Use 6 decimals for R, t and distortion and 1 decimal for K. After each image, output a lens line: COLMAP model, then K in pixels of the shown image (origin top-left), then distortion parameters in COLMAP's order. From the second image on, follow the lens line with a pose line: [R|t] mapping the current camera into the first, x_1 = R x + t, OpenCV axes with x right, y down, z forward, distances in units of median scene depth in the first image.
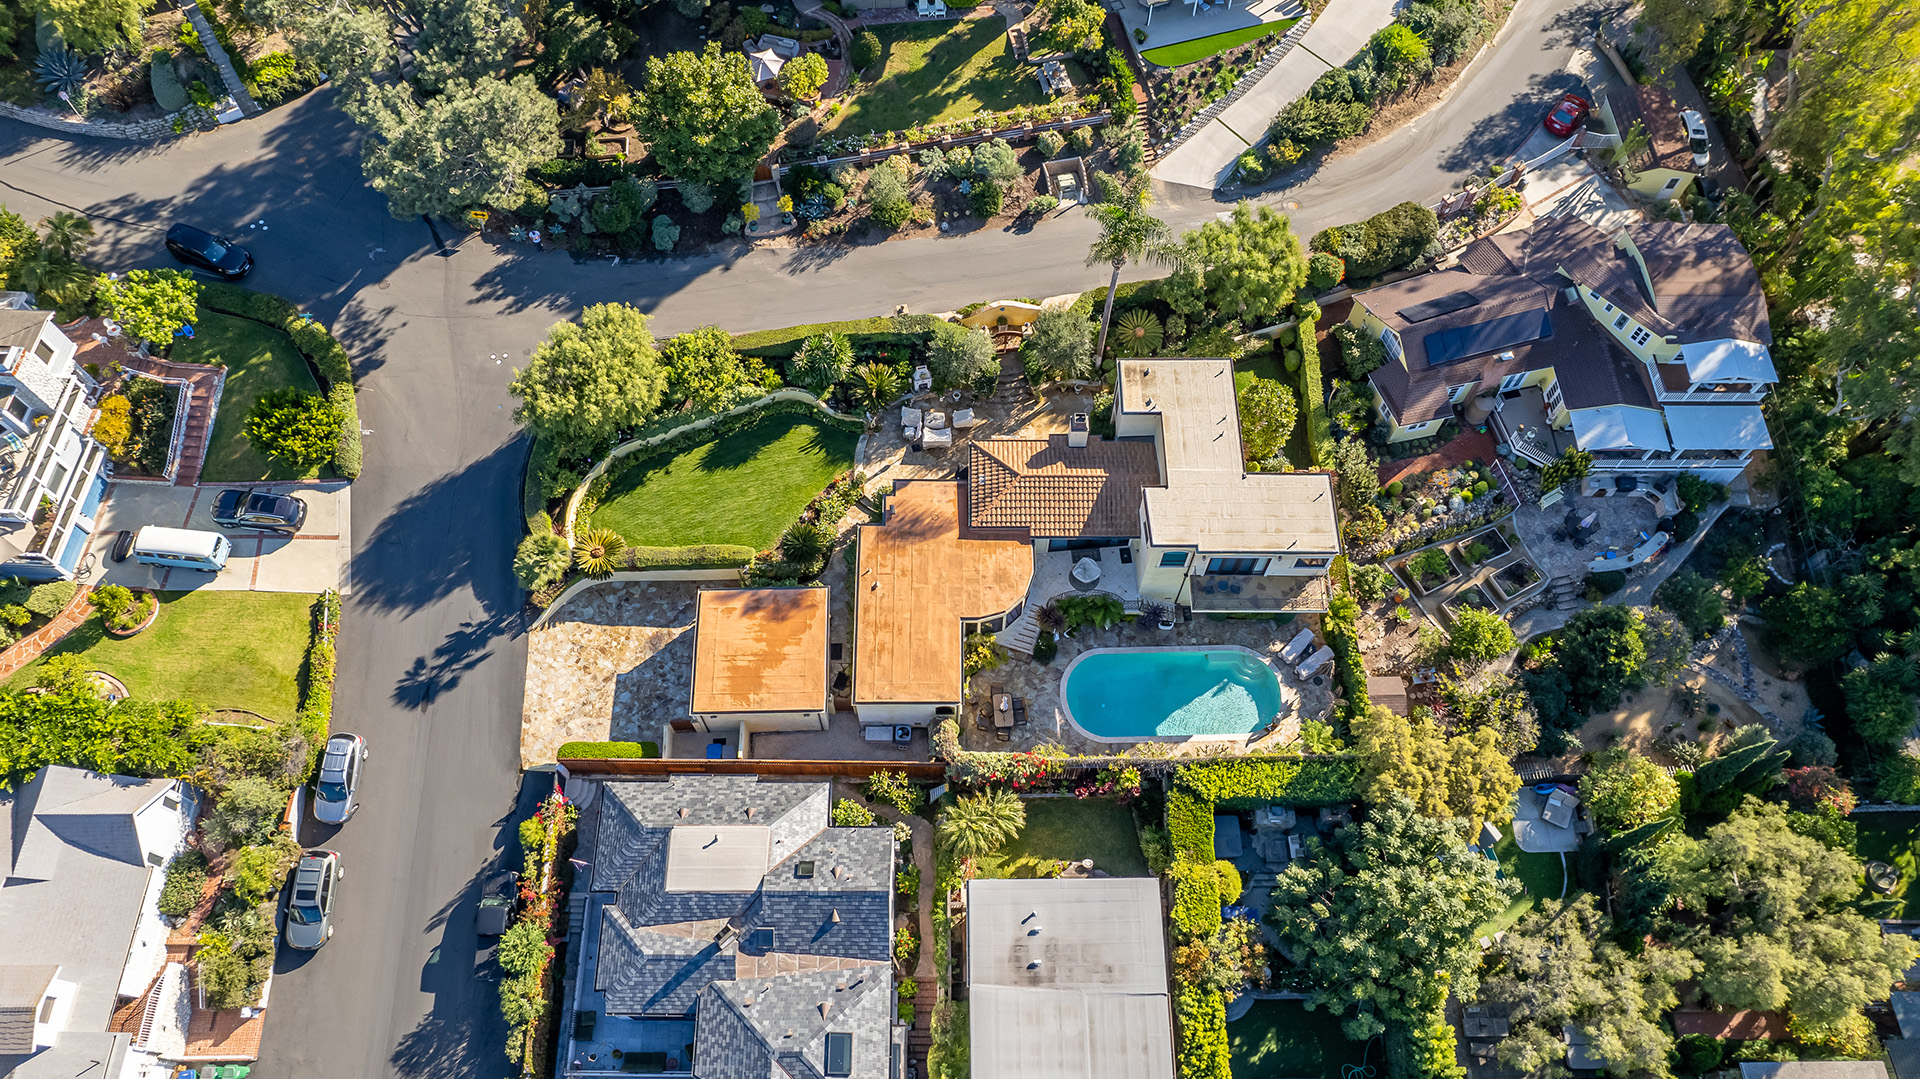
lens RADIAL K [[1290.5, 0, 960.0], [0, 1290.5, 539.5], [0, 0, 1]] dist [-0.066096, 0.056205]
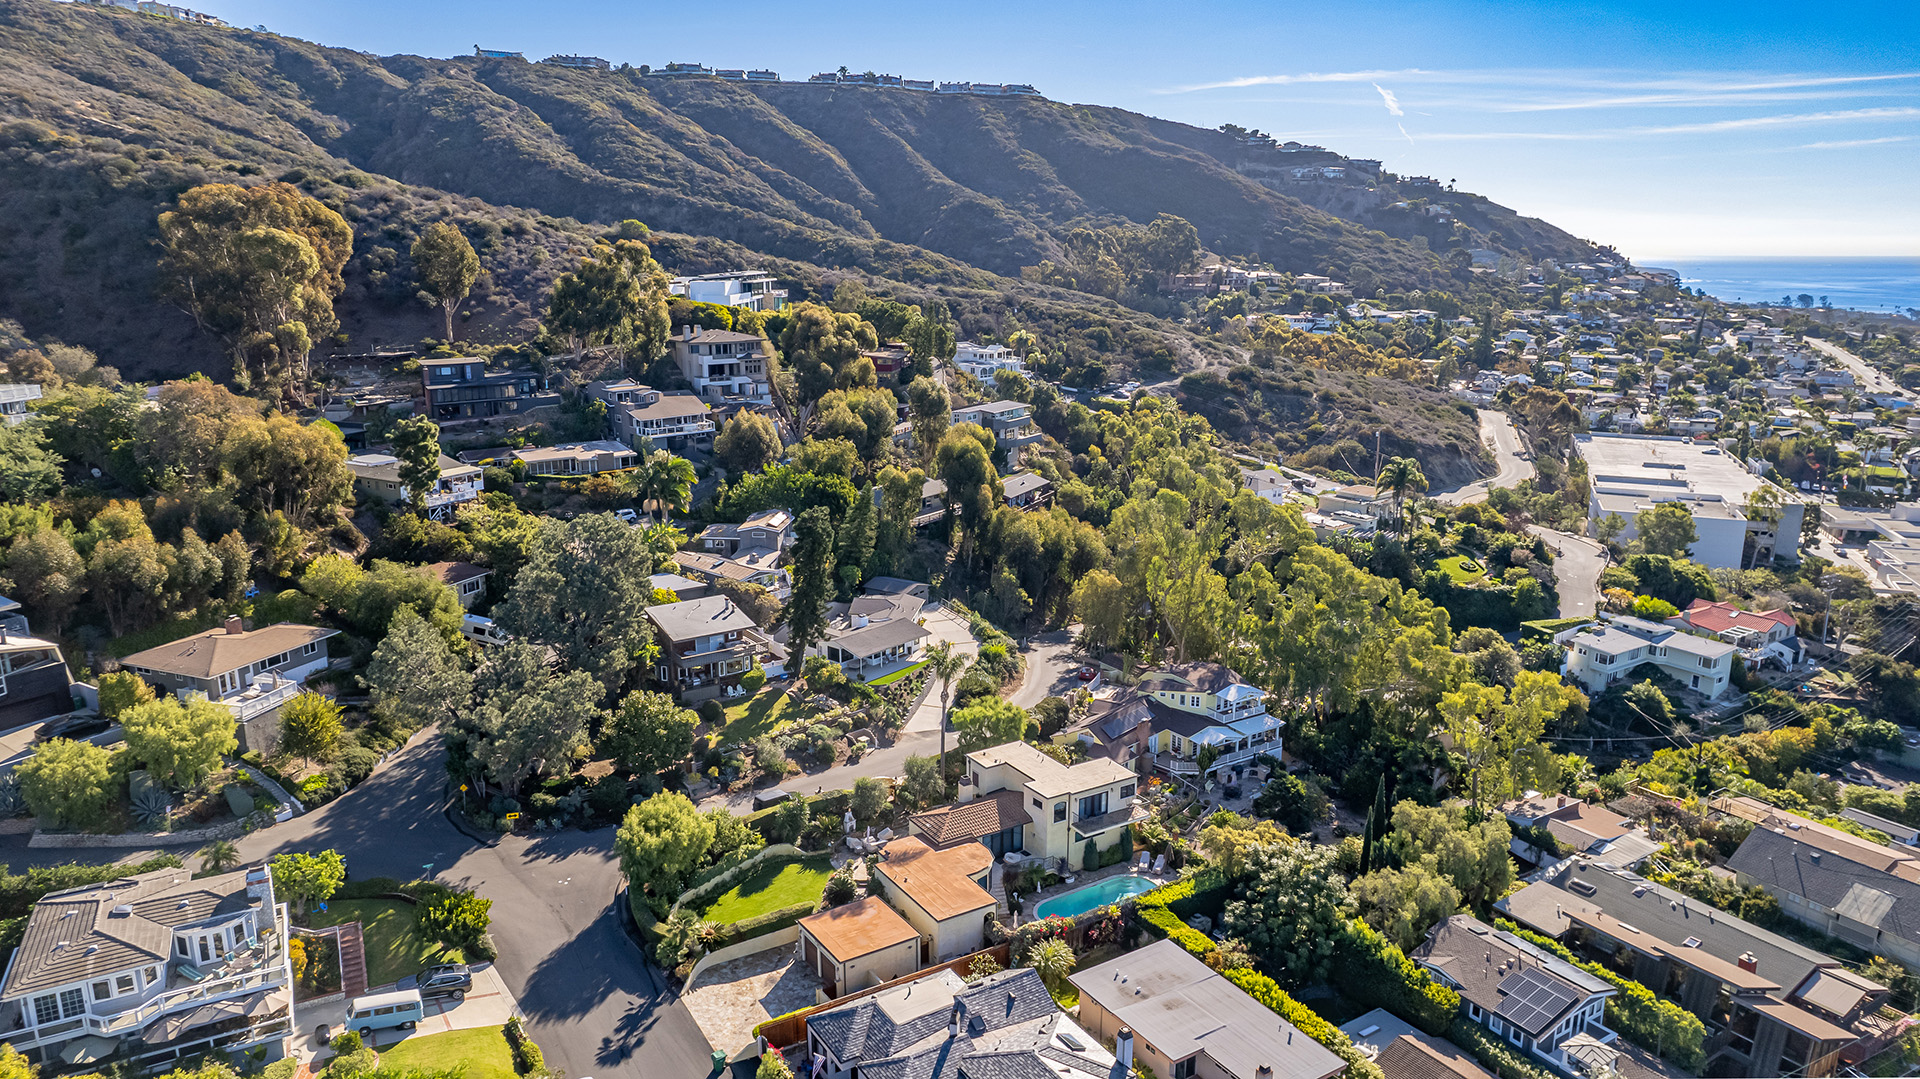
lens RADIAL K [[1290.5, 0, 960.0], [0, 1290.5, 539.5], [0, 0, 1]] dist [-0.066096, 0.056205]
pose [[0.847910, -0.117042, 0.517058, -0.693469], [0.470227, 0.616440, -0.631576, 0.718143], [-0.244815, 0.778655, 0.577722, -0.173678]]
